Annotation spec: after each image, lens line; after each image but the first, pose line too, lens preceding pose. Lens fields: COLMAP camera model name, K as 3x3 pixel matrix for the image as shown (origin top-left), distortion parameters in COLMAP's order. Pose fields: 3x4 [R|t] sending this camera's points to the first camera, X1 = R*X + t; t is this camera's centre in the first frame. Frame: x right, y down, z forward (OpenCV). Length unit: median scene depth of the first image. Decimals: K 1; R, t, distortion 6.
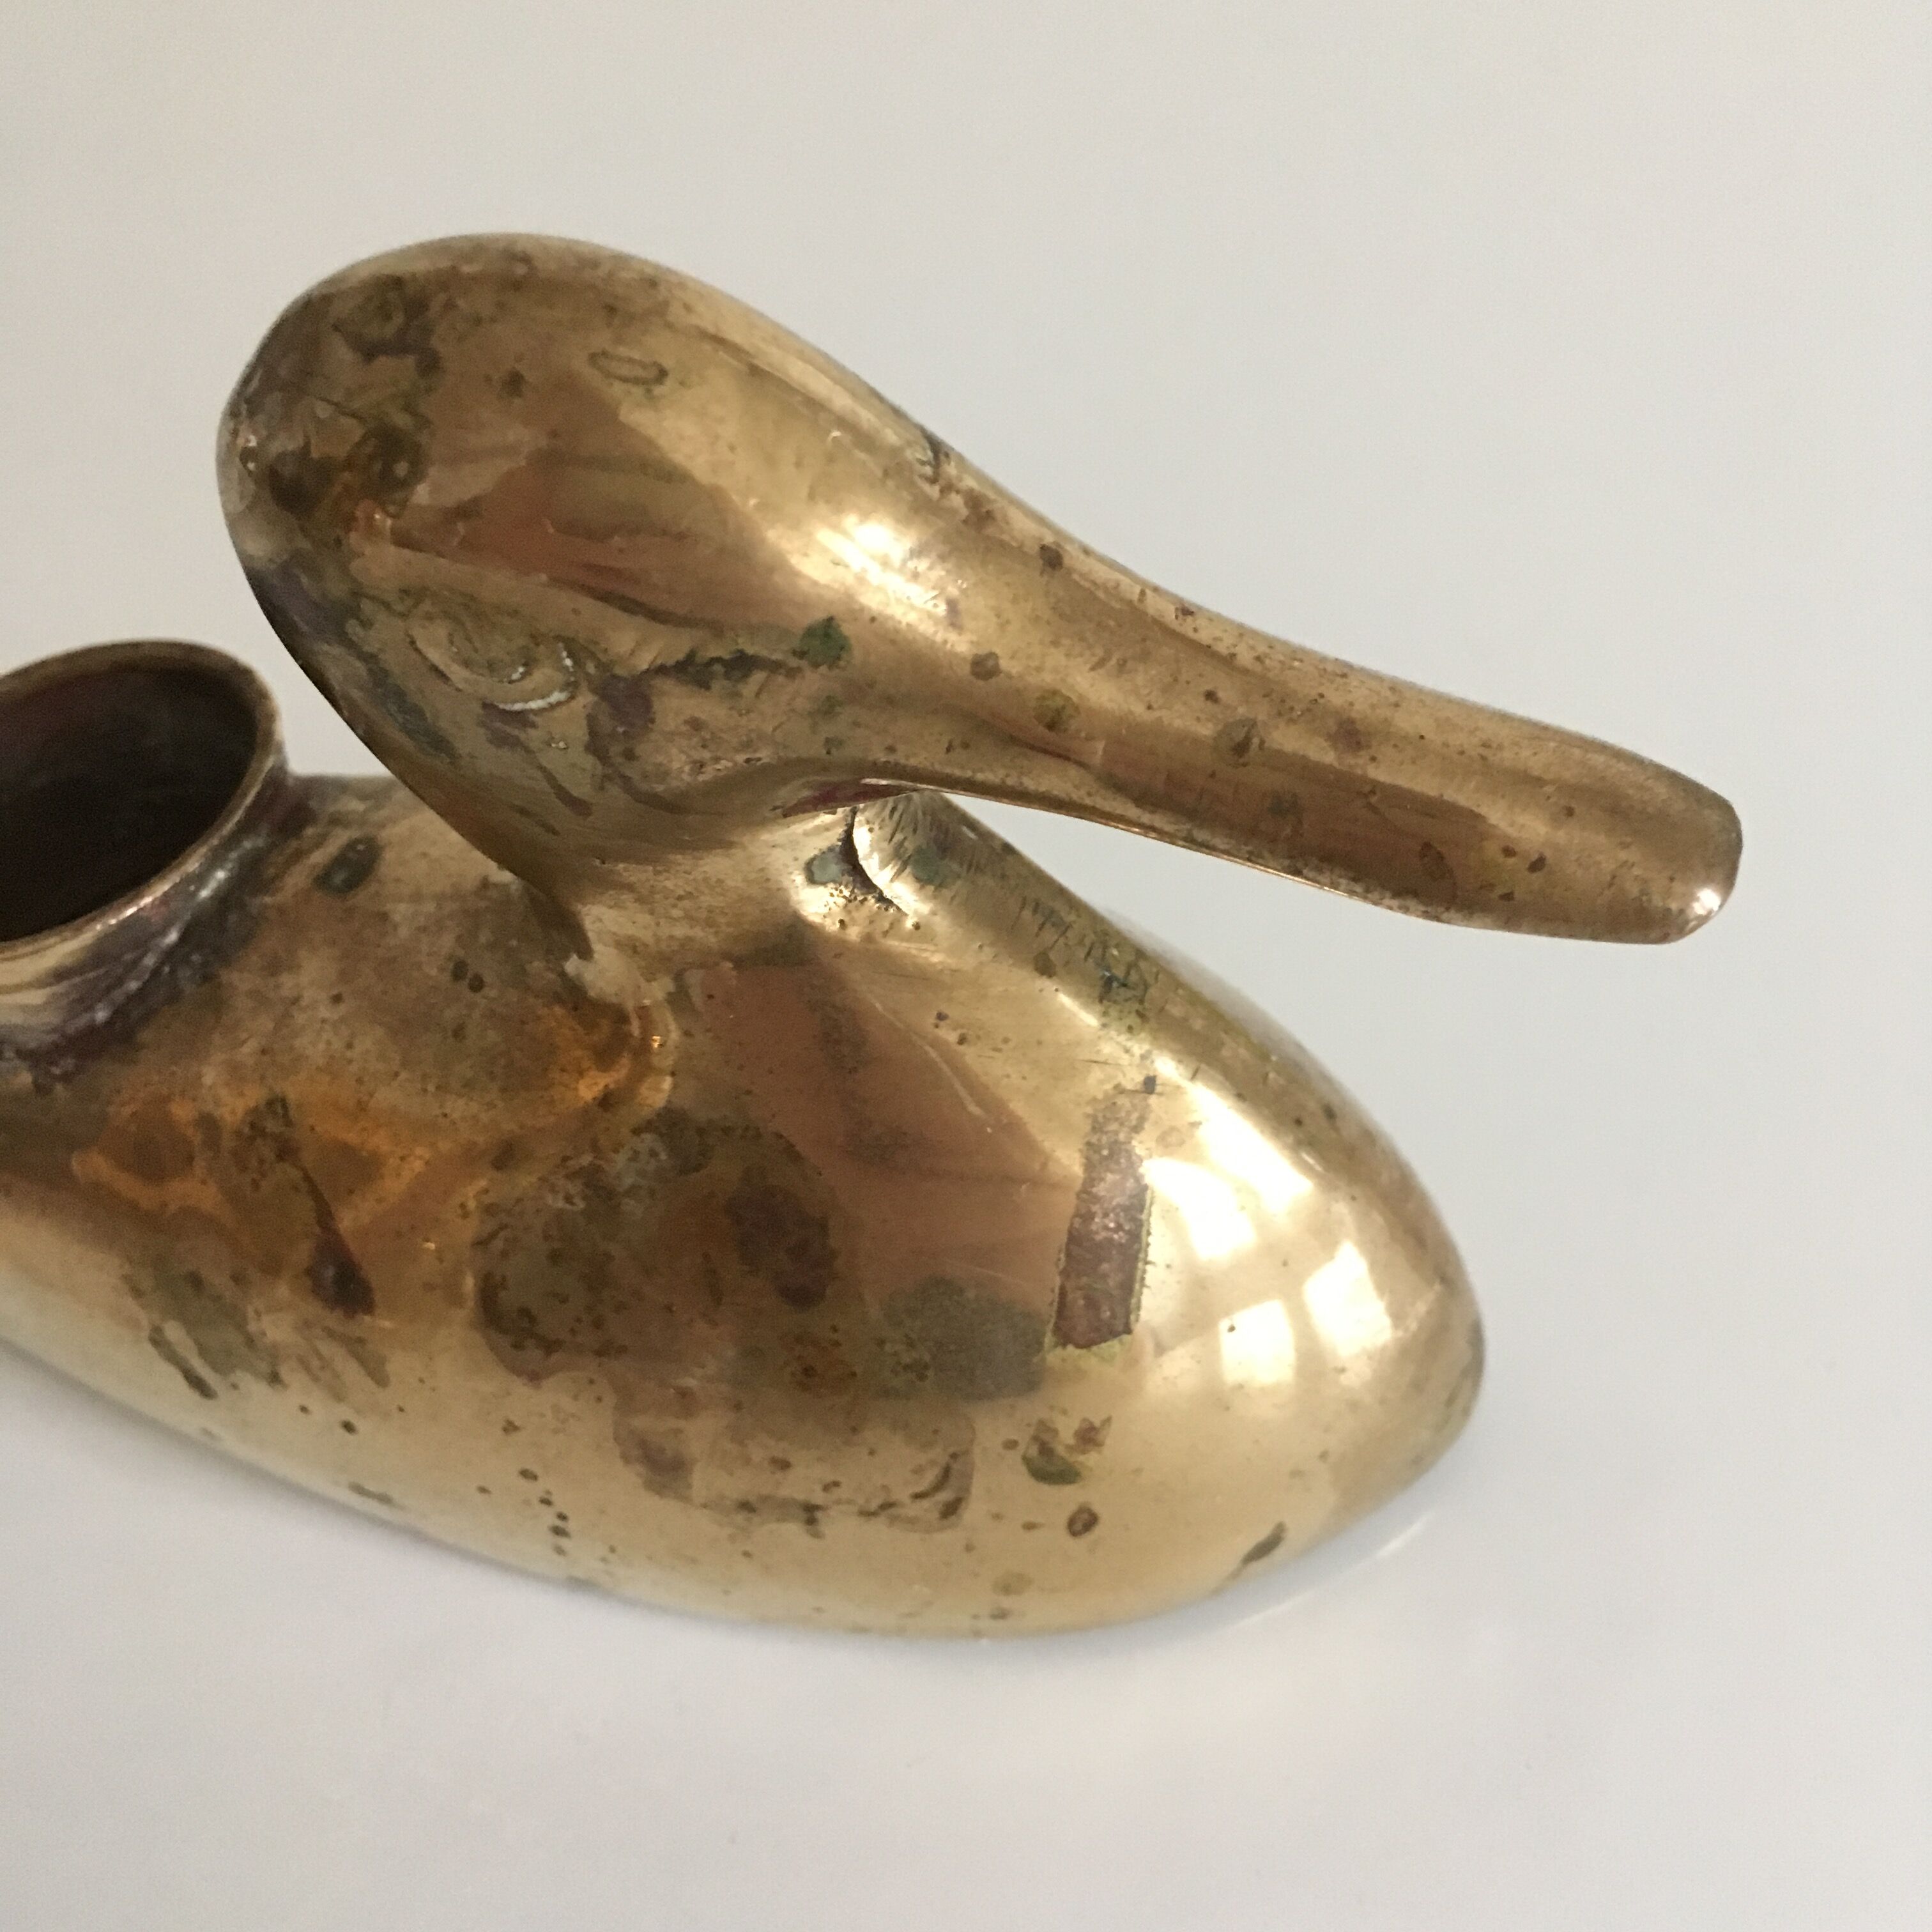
lens RADIAL K [[2292.1, 0, 966.0], [0, 2292.1, 966.0], [0, 0, 1]] dist [0.036829, 0.028168]
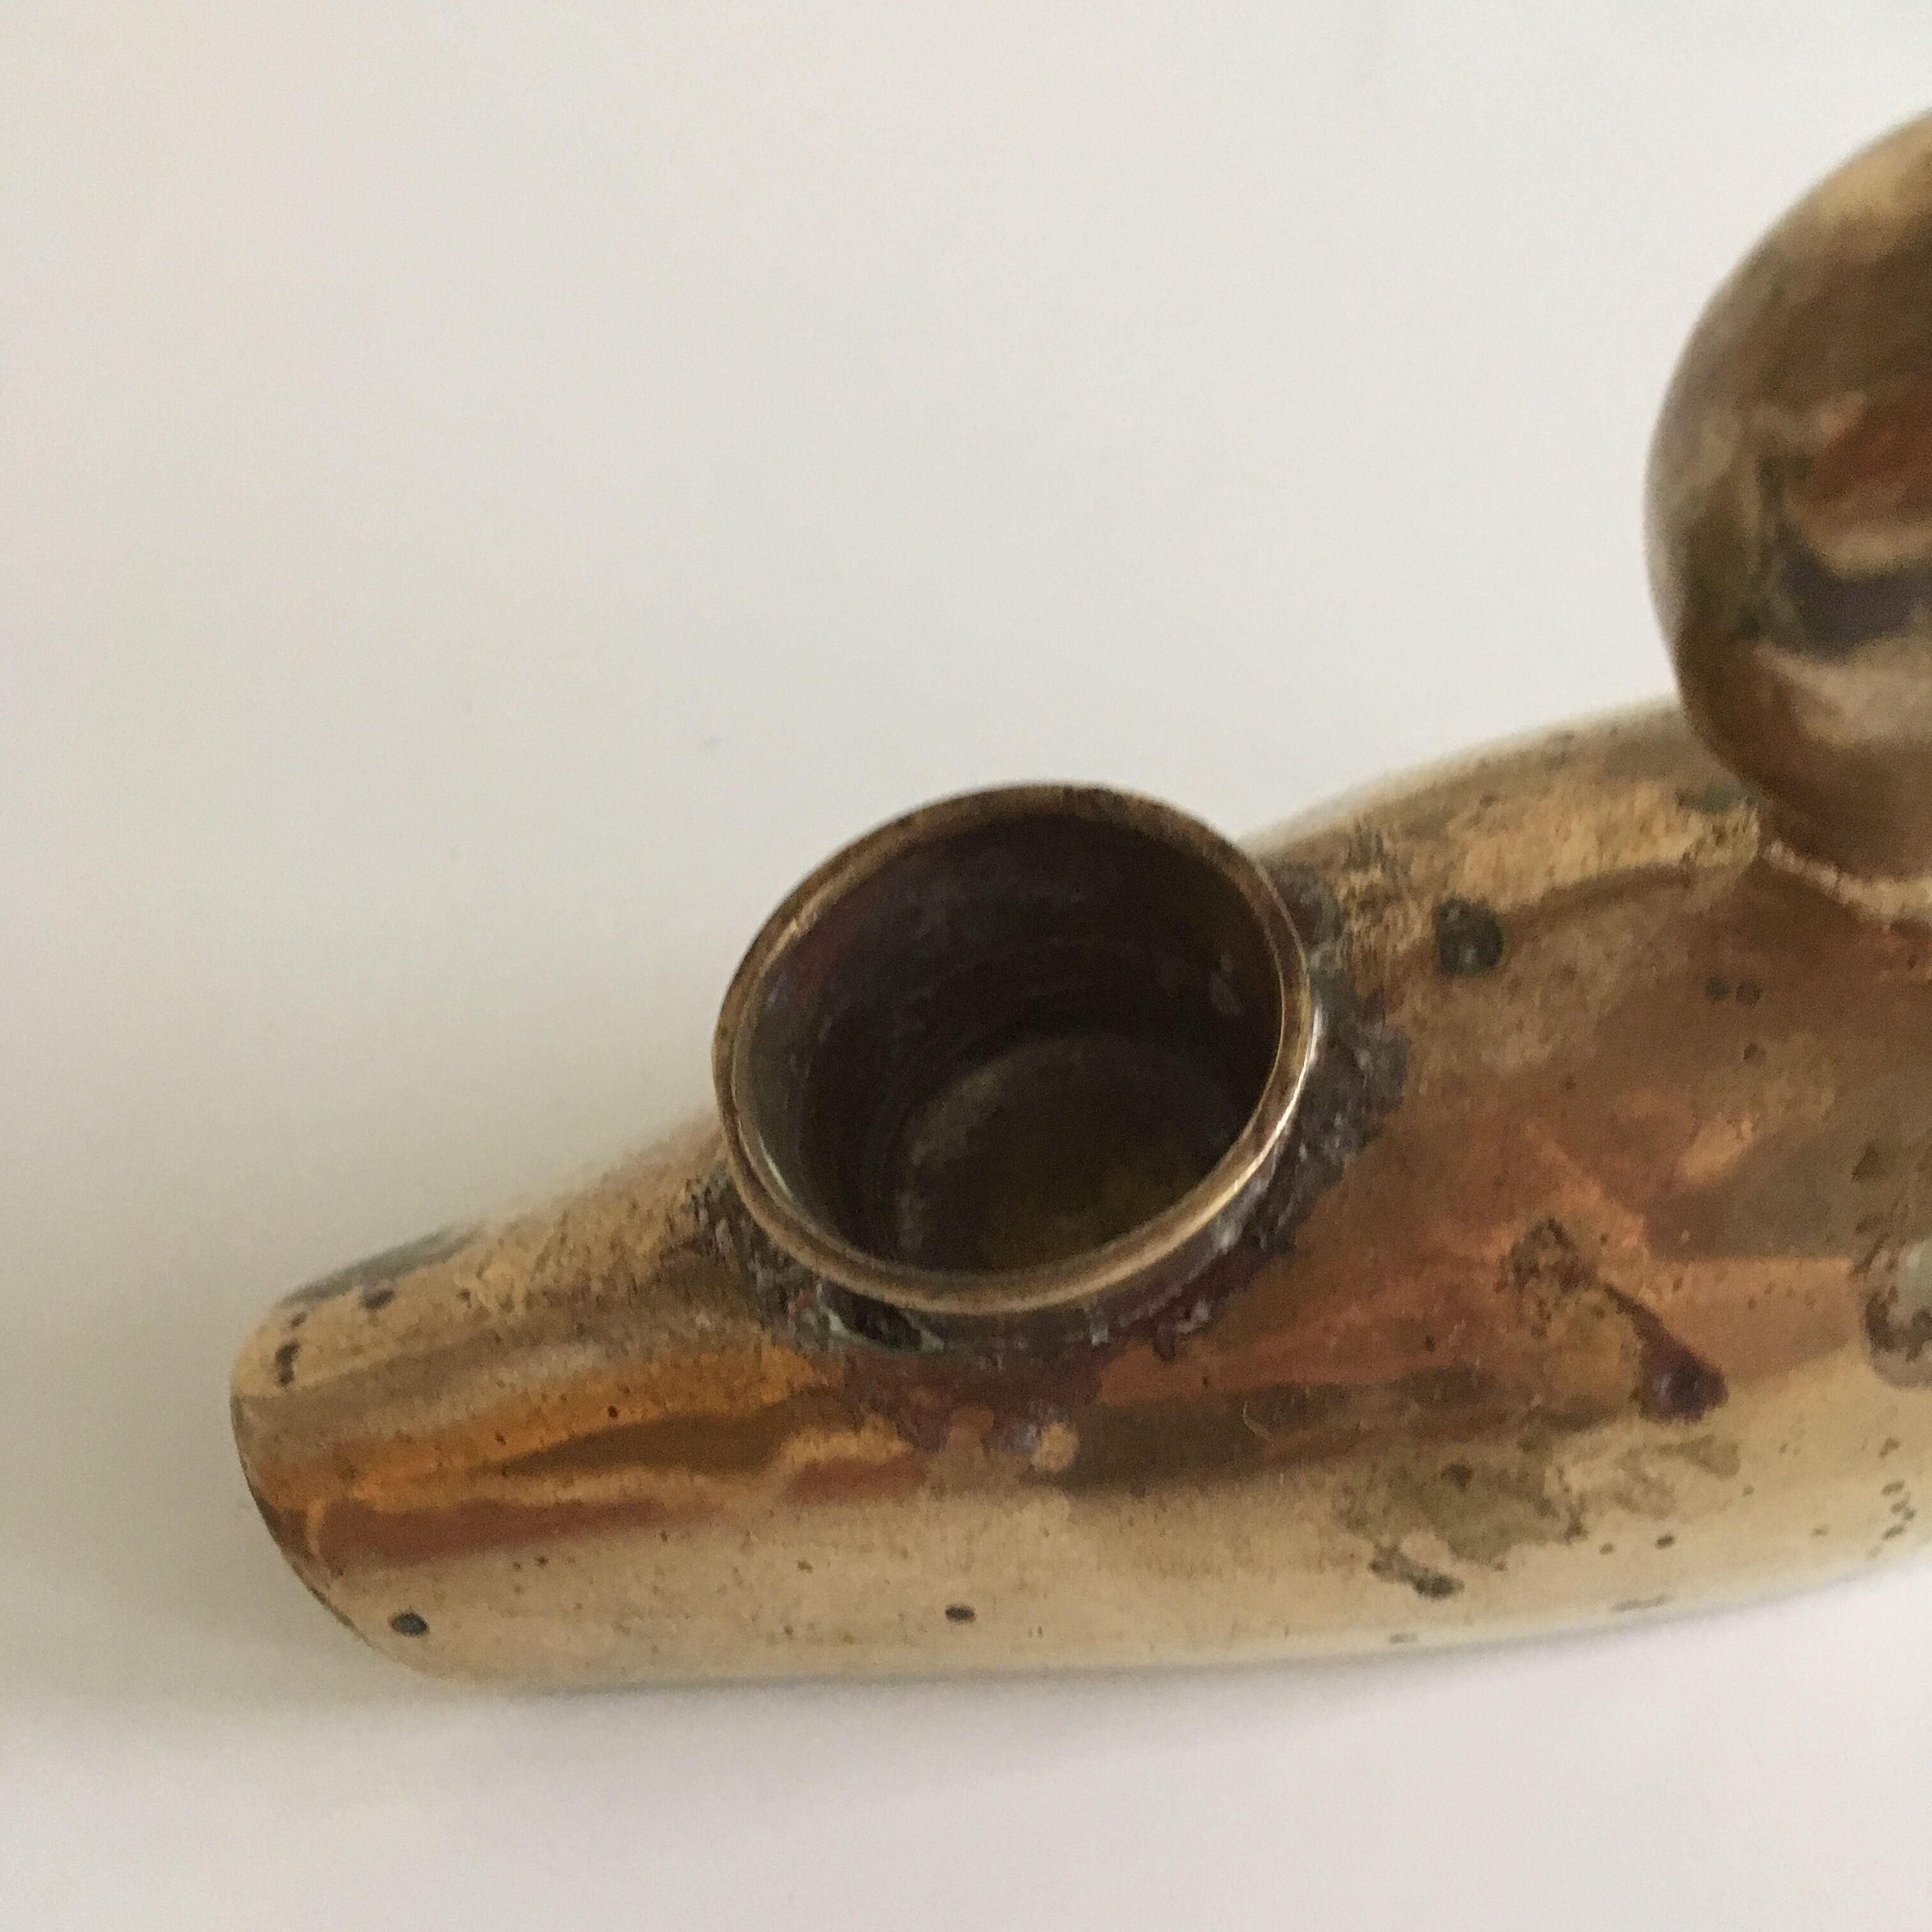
lens RADIAL K [[2292.1, 0, 966.0], [0, 2292.1, 966.0], [0, 0, 1]] dist [0.036829, 0.028168]
pose [[0.866408, -0.409503, 0.285735, -0.706463], [0.387476, 0.912300, 0.132559, -0.226878], [-0.314959, -0.004135, 0.949096, 0.293025]]
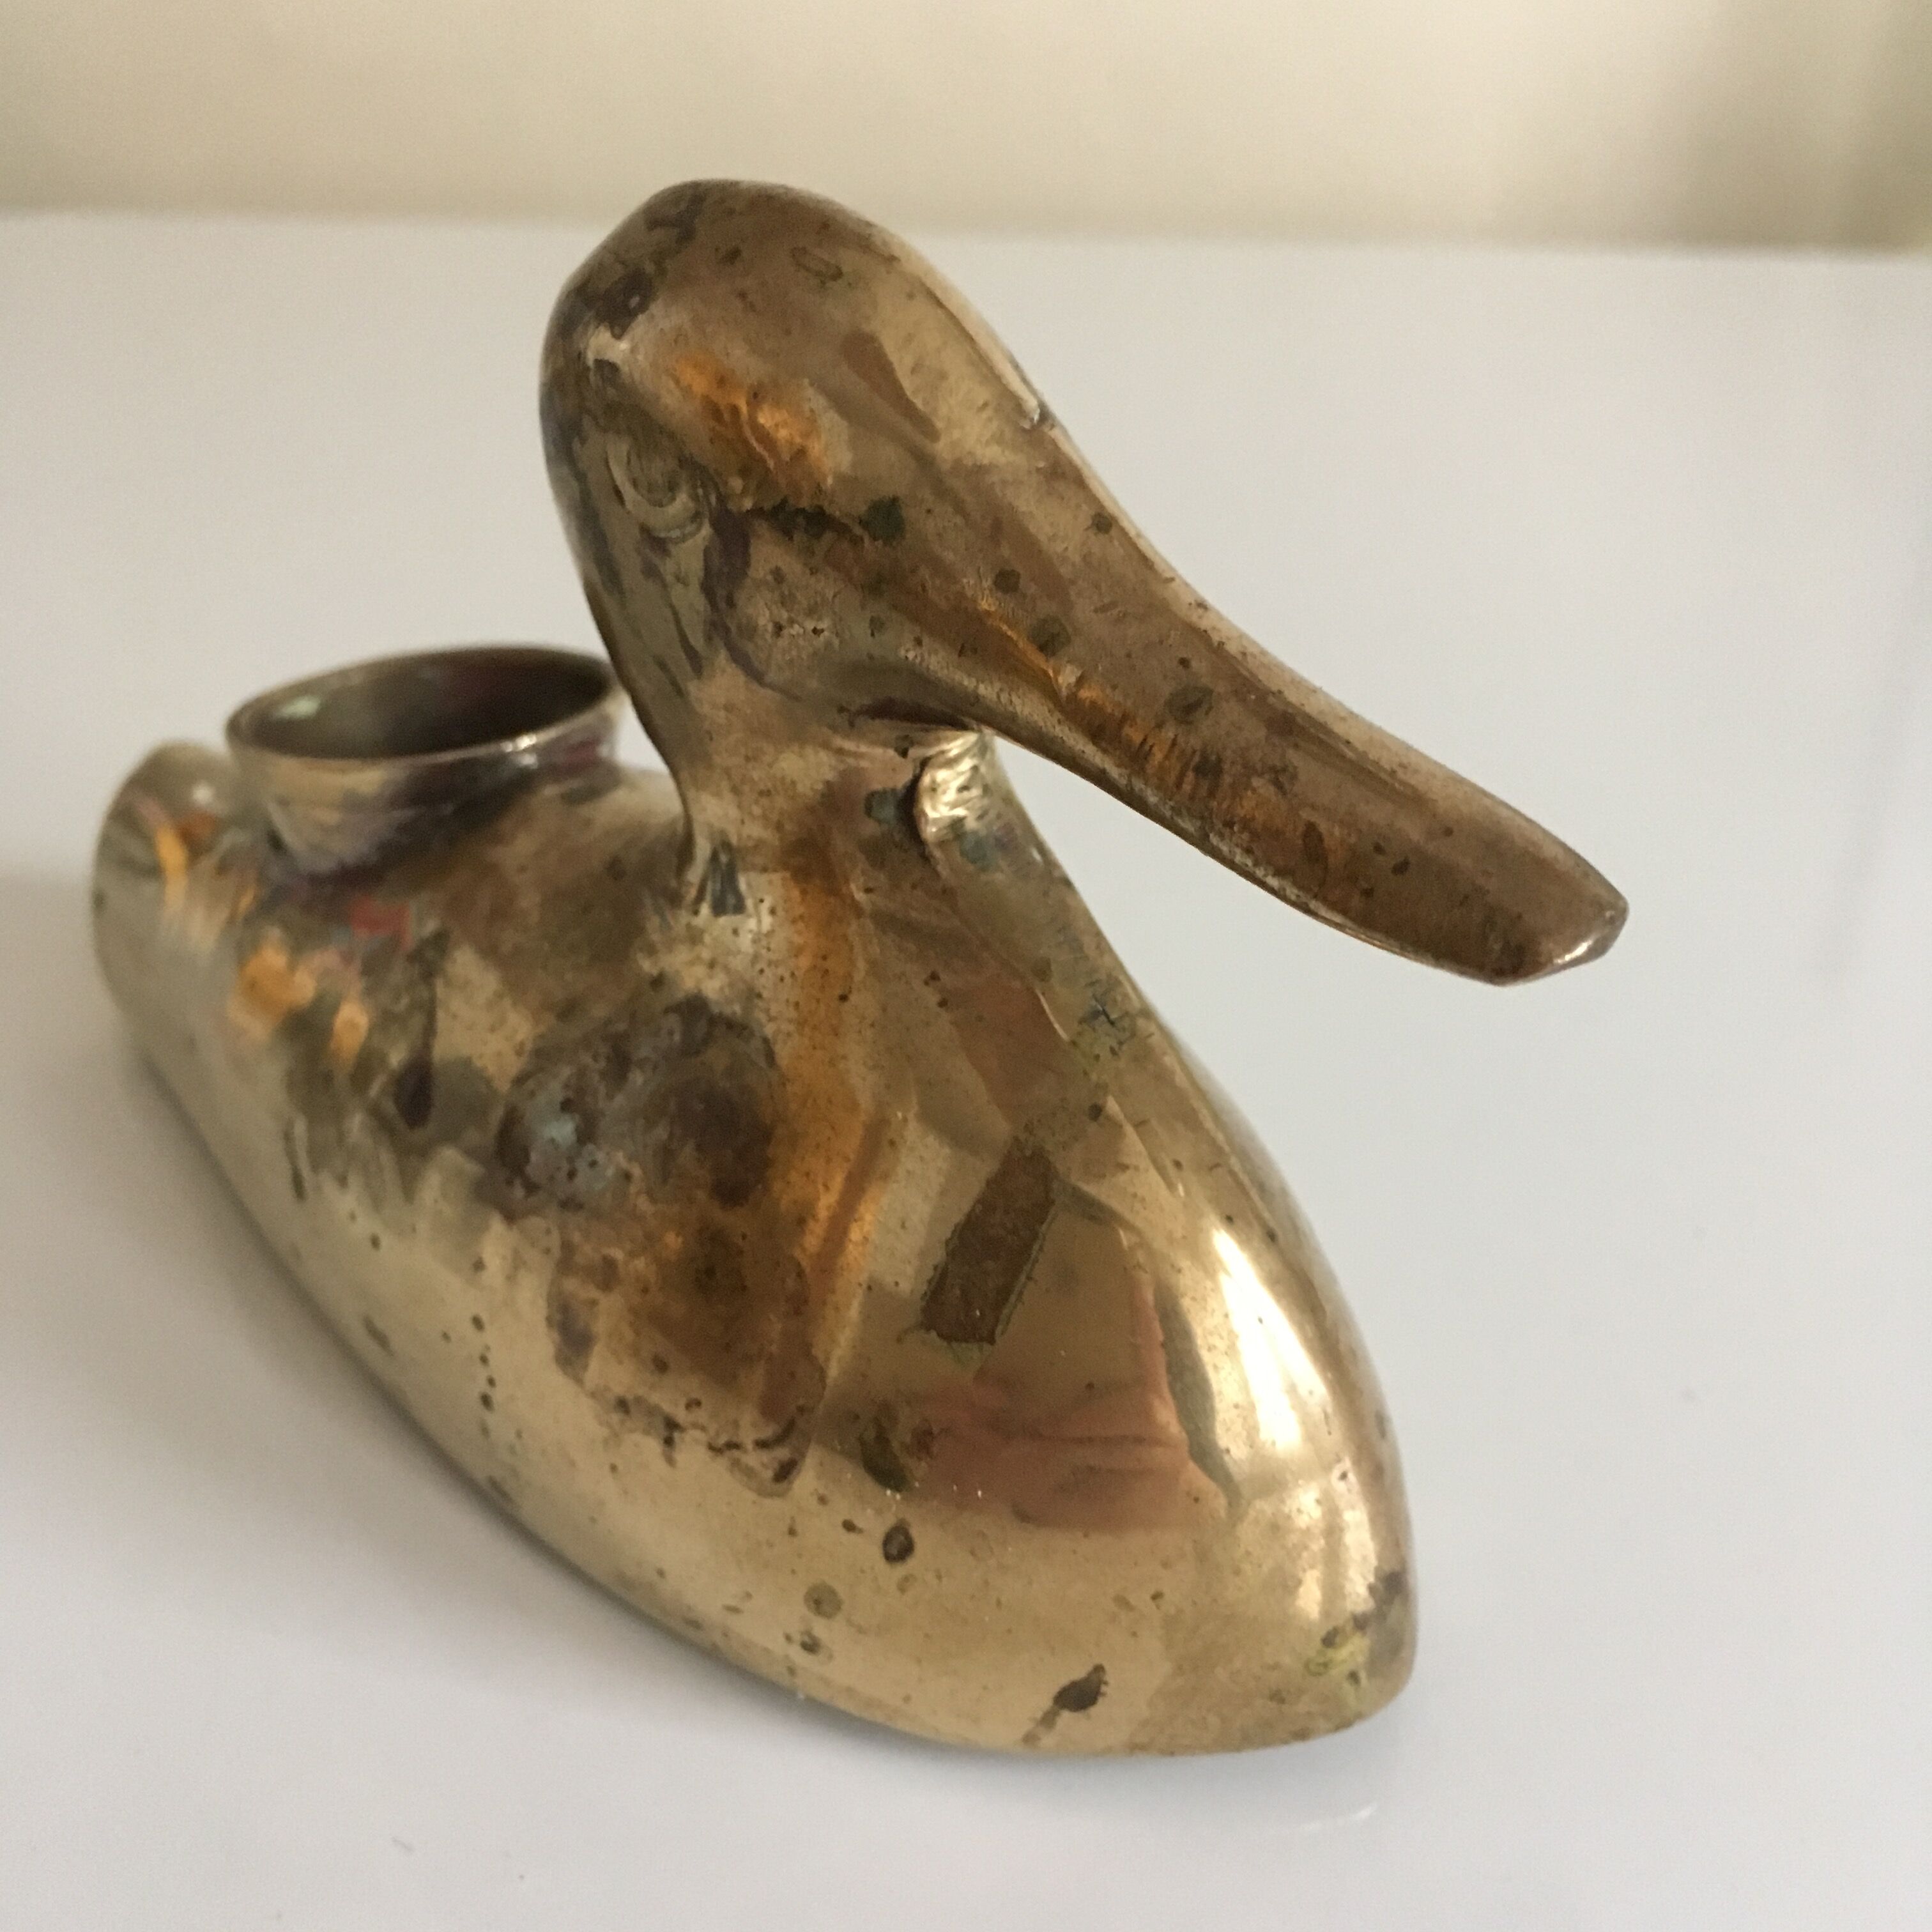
lens RADIAL K [[2292.1, 0, 966.0], [0, 2292.1, 966.0], [0, 0, 1]] dist [0.036829, 0.028168]
pose [[0.885141, 0.305446, -0.351039, 0.359081], [-0.401714, 0.882334, -0.245179, 0.260974], [0.234845, 0.358035, 0.903692, 0.023629]]
